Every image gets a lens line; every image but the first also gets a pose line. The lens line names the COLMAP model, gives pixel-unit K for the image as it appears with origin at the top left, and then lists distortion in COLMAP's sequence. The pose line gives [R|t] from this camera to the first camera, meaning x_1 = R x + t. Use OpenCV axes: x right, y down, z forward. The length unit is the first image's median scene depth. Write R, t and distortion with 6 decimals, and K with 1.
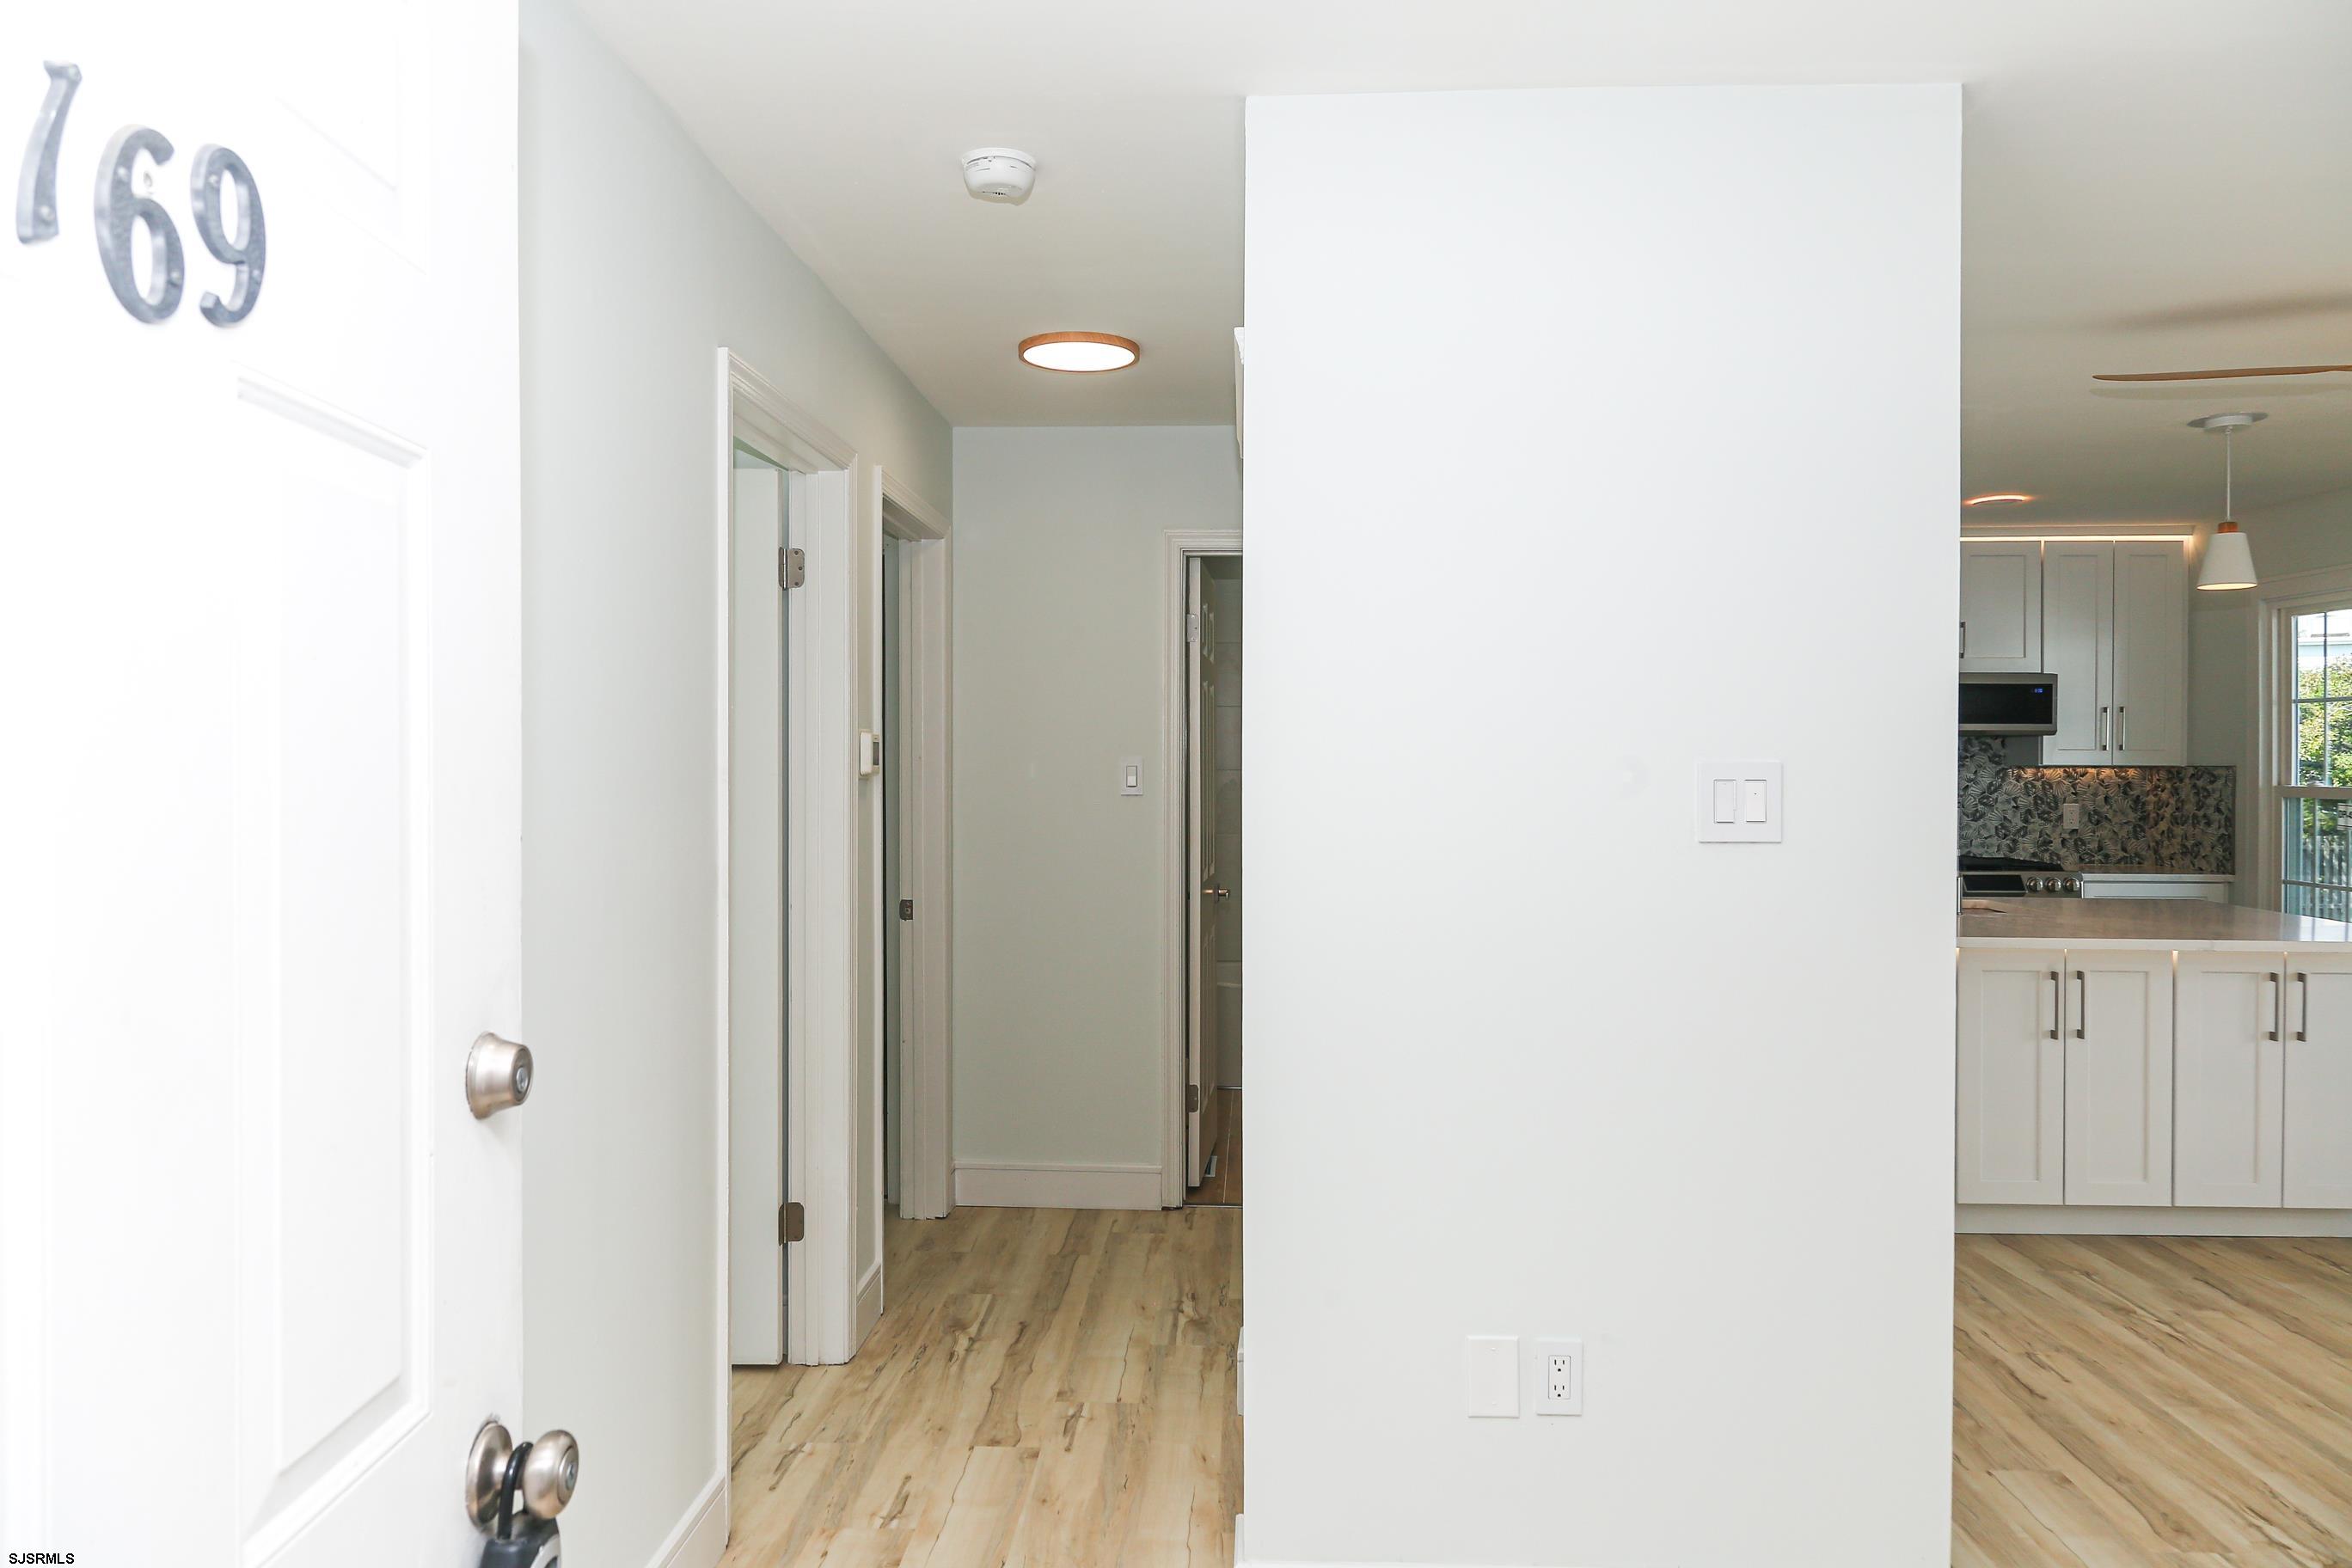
lens RADIAL K [[1591.2, 0, 1176.8], [0, 1591.2, 772.0], [0, 0, 1]] dist [0.015044, -0.003552]
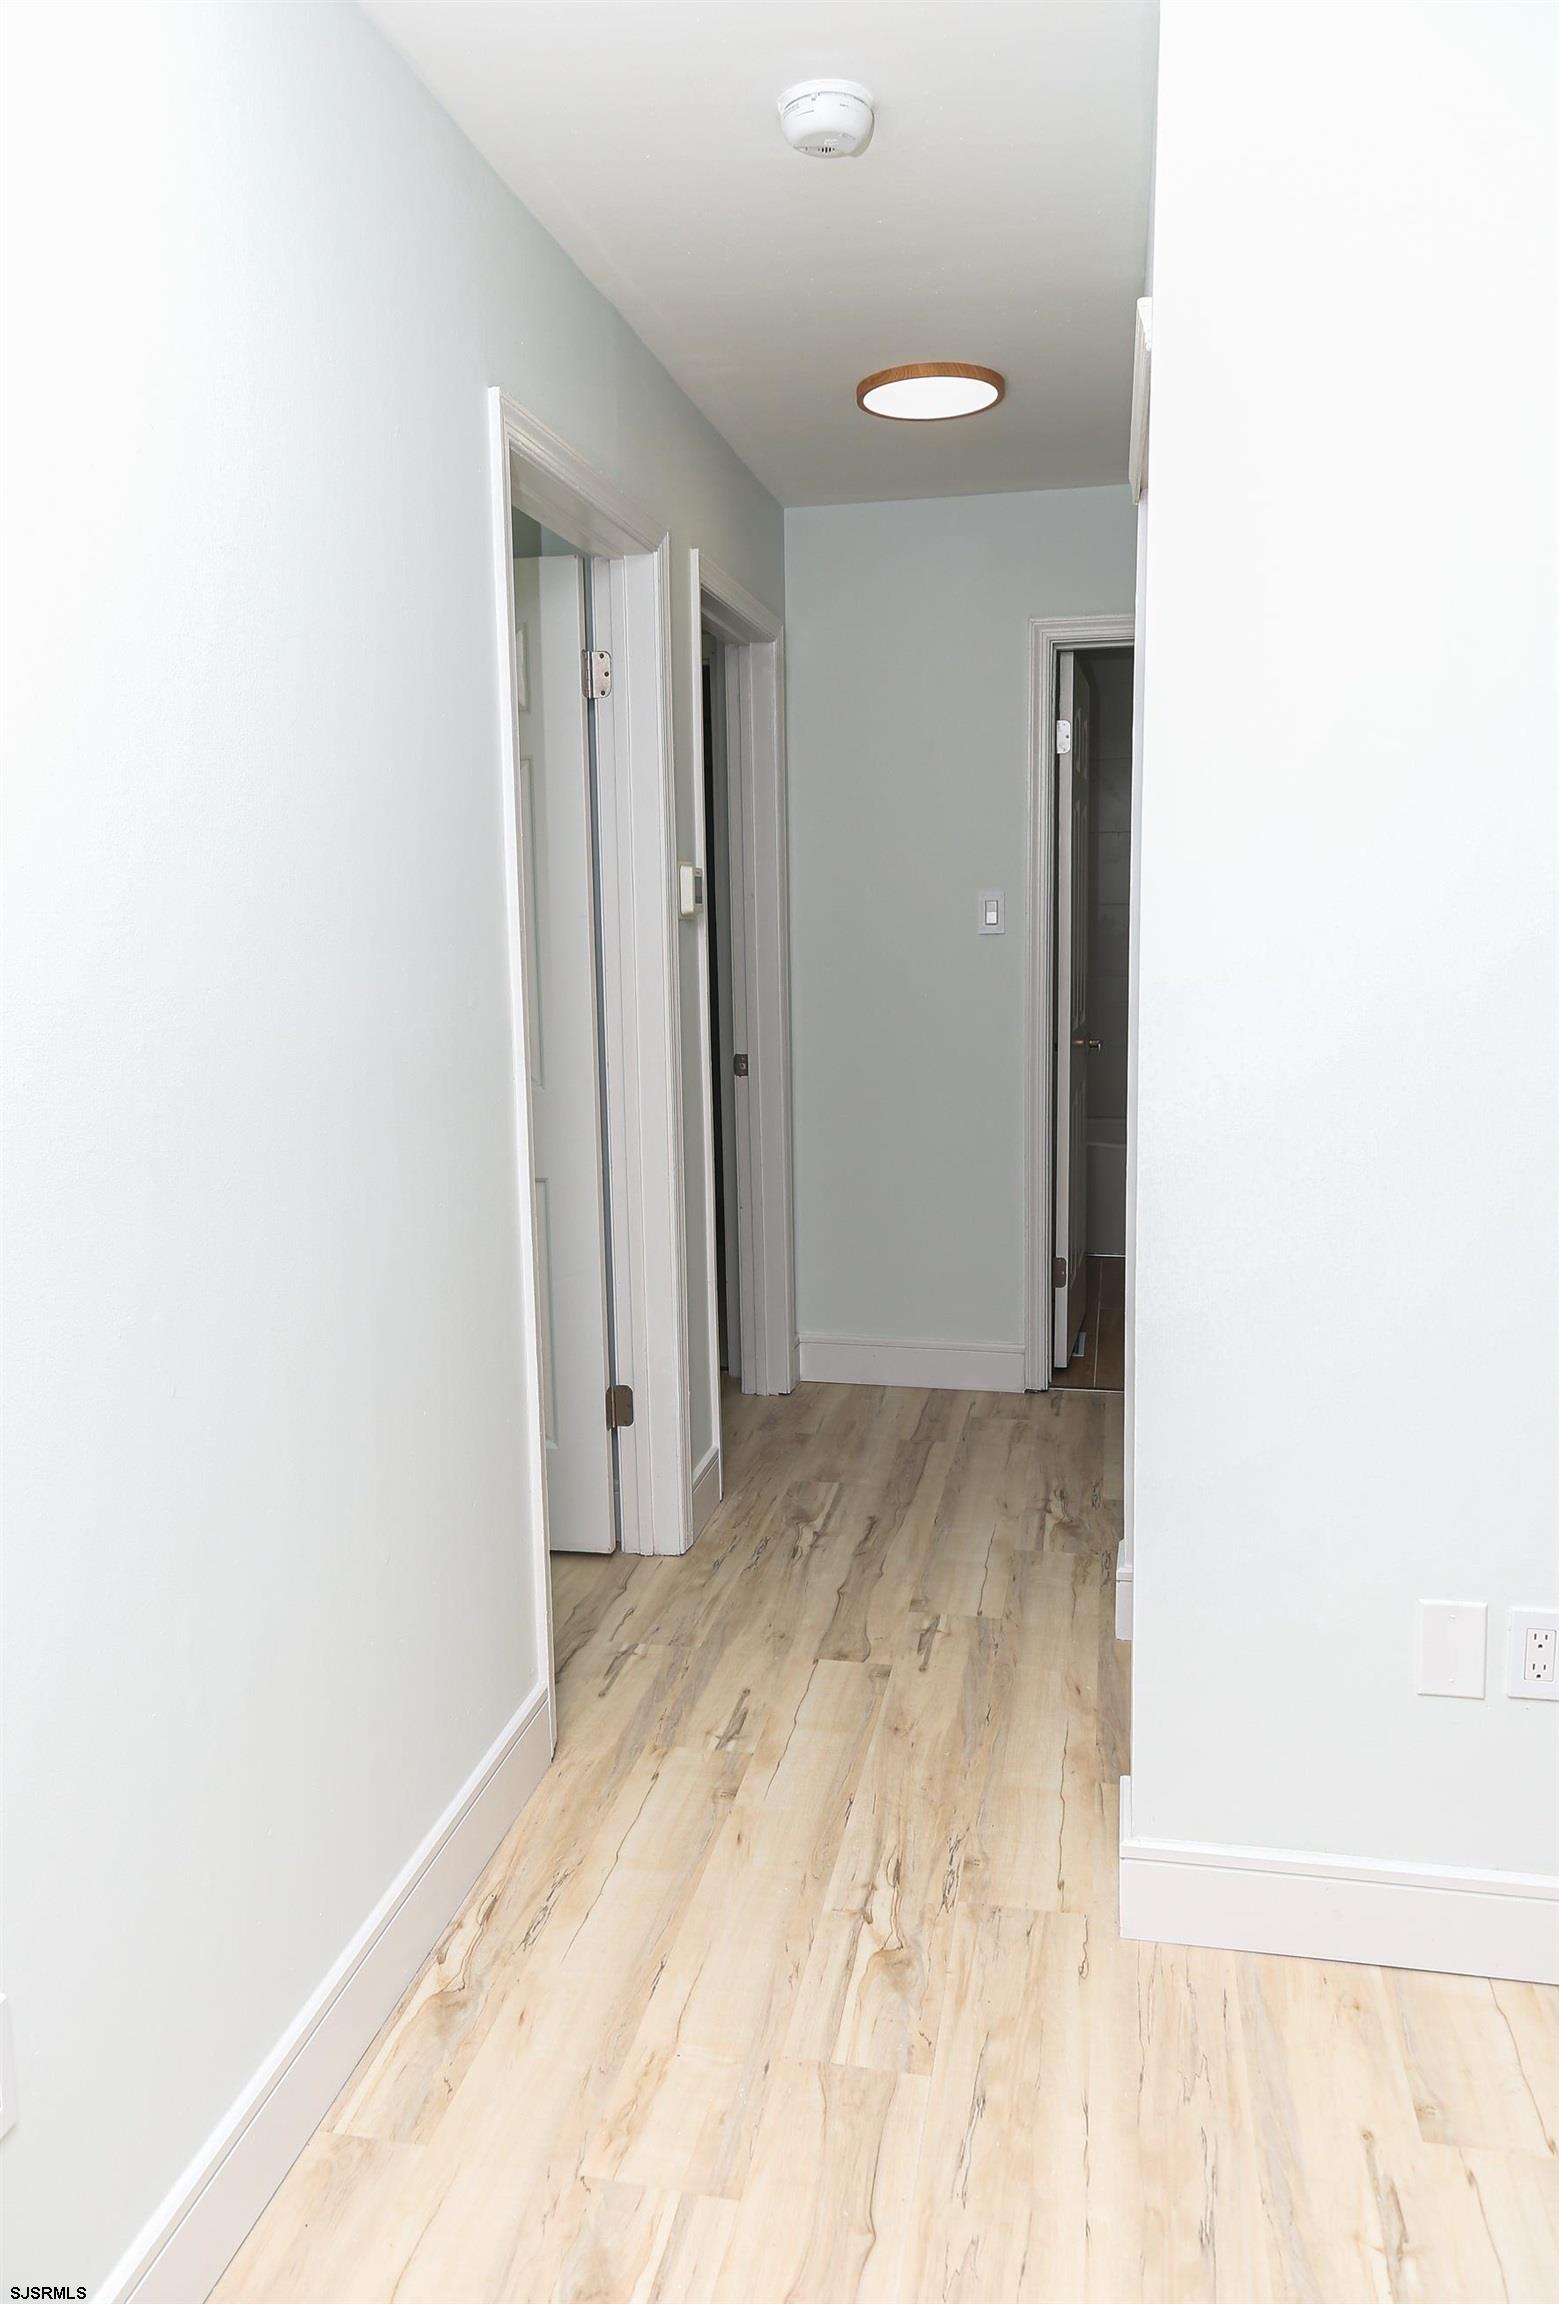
lens RADIAL K [[1620.2, 0, 749.0], [0, 1620.2, 1138.4], [0, 0, 1]] dist [0.010388, -0.000053]
pose [[0.985060, 0.004278, -0.172158, -0.006062], [0.019242, 0.990698, 0.134715, 0.003338], [0.171132, -0.136015, 0.975814, 0.093235]]
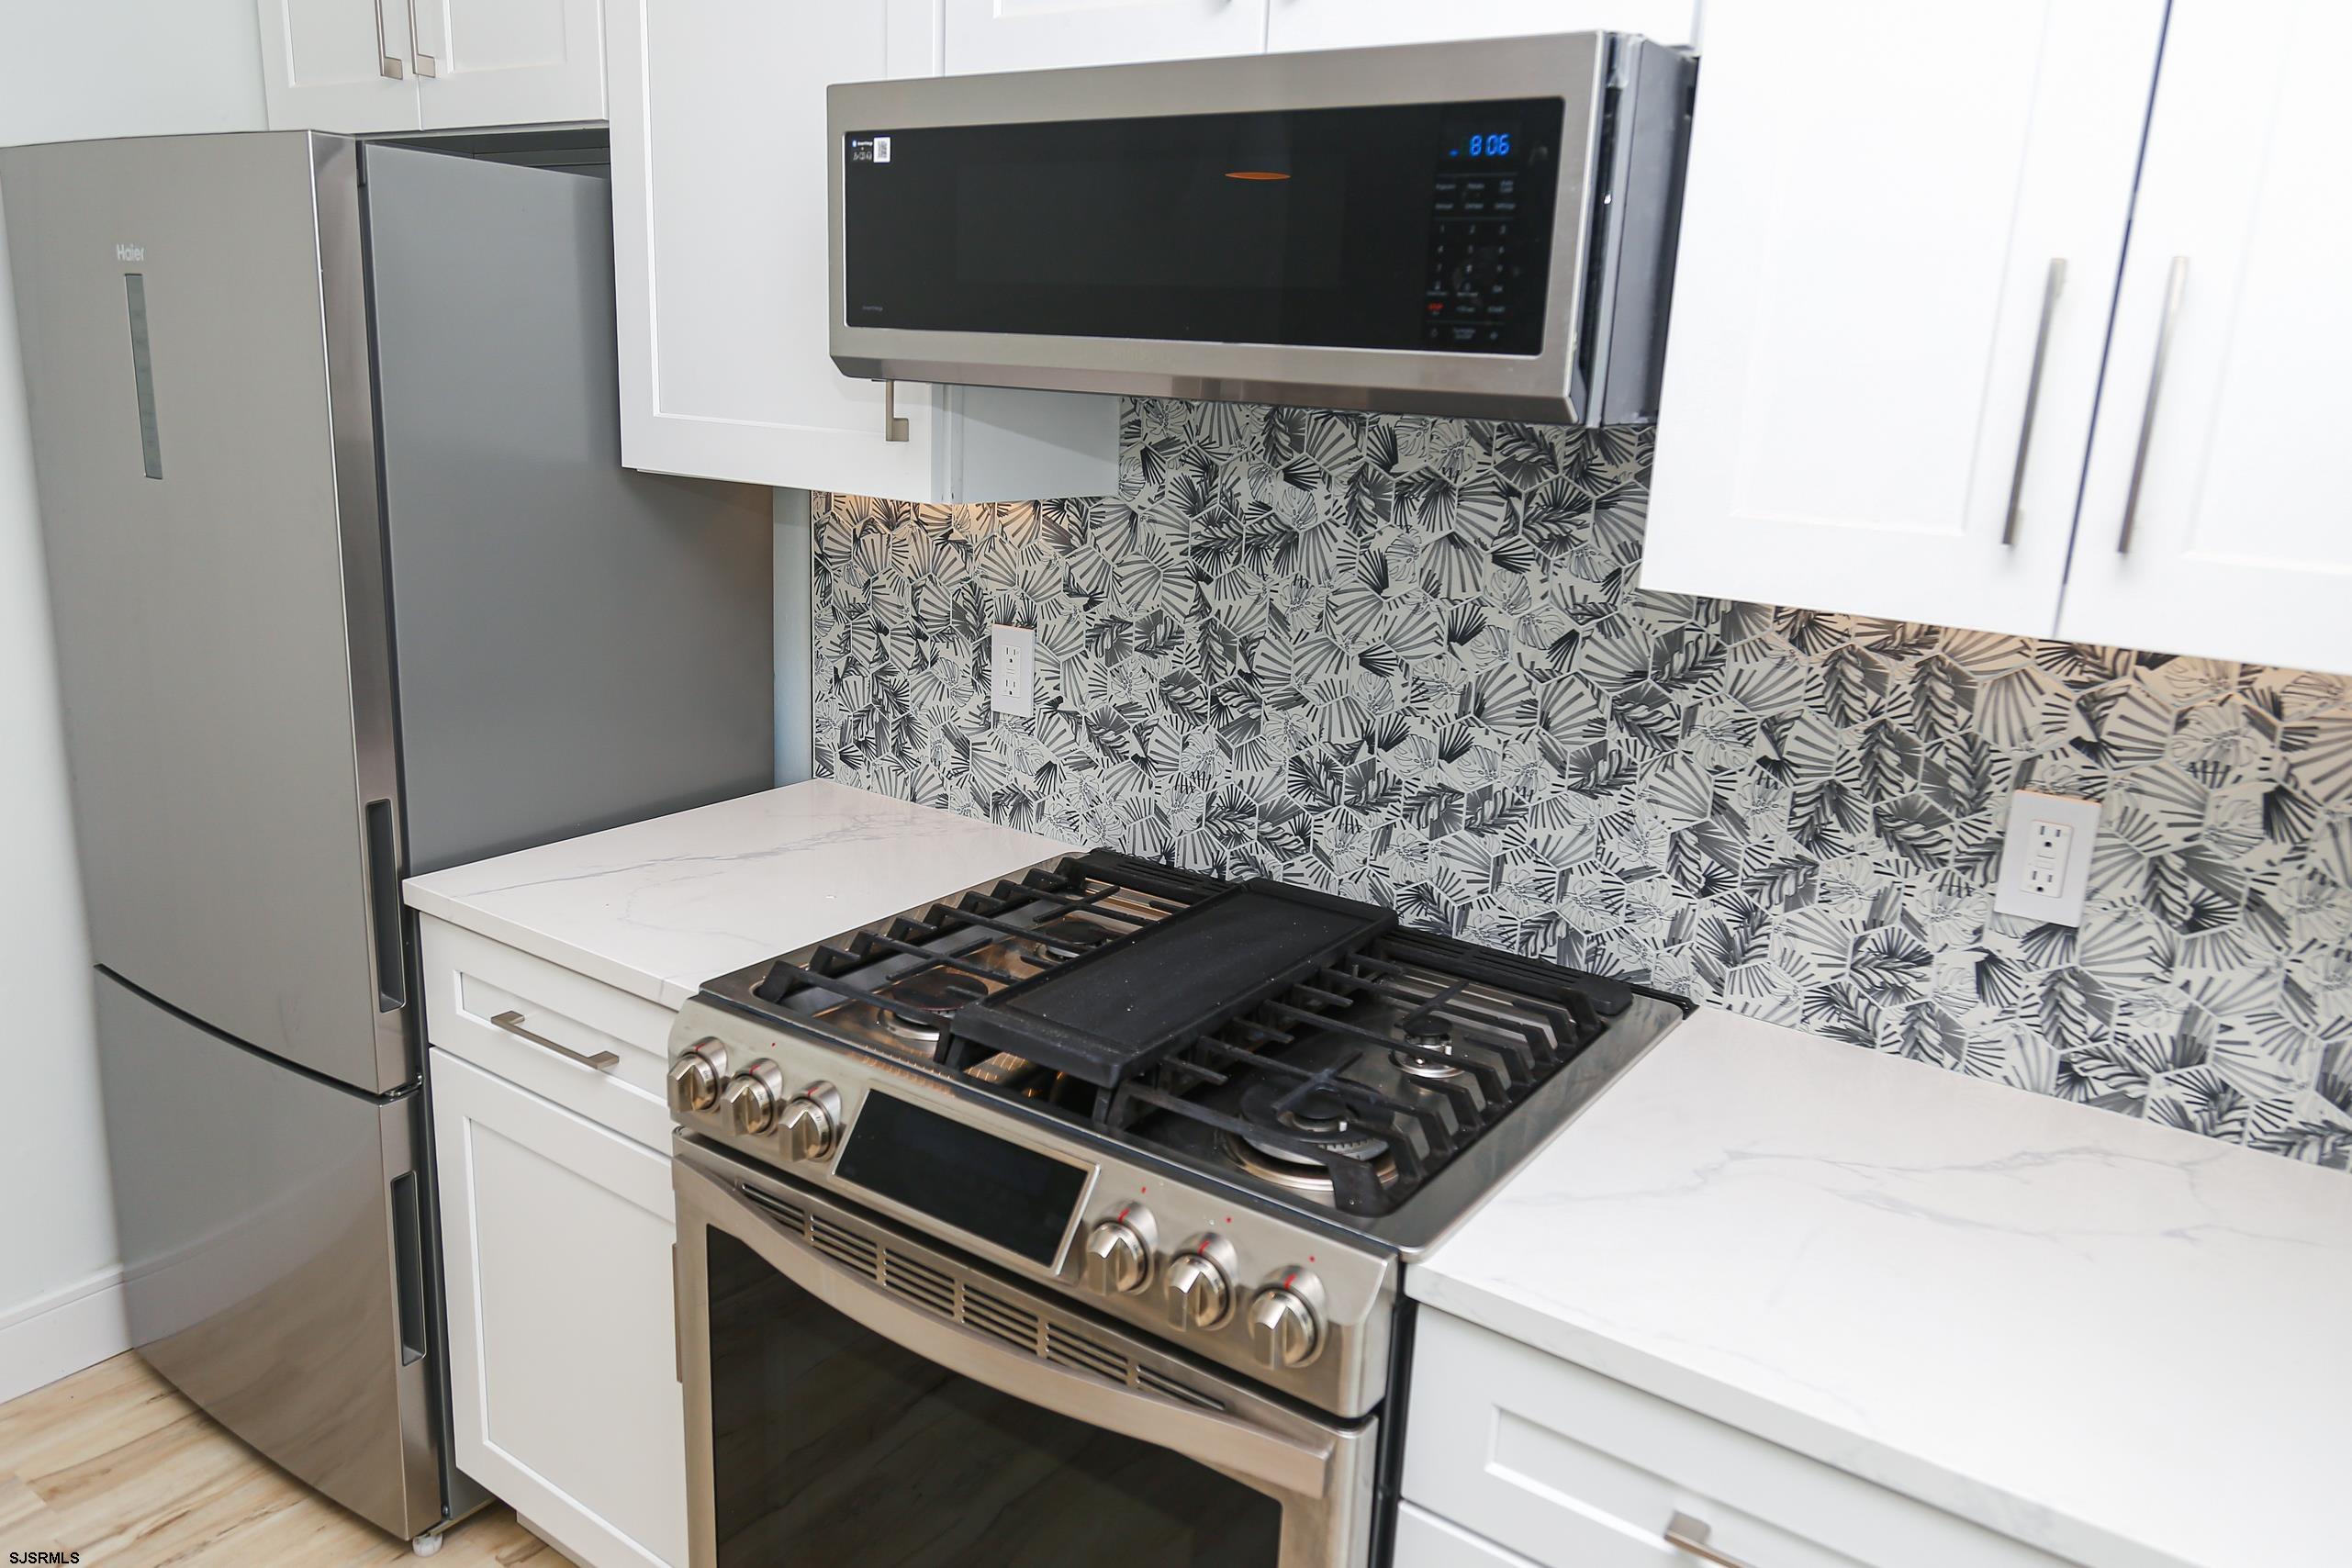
lens RADIAL K [[1660.9, 0, 1162.6], [0, 1660.9, 773.0], [0, 0, 1]] dist [0.003118, 0.001354]
pose [[0.831558, 0.170612, -0.528585, 0.892884], [-0.044895, 0.969188, 0.242198, -0.041027], [0.553620, -0.177671, 0.813595, 1.207641]]
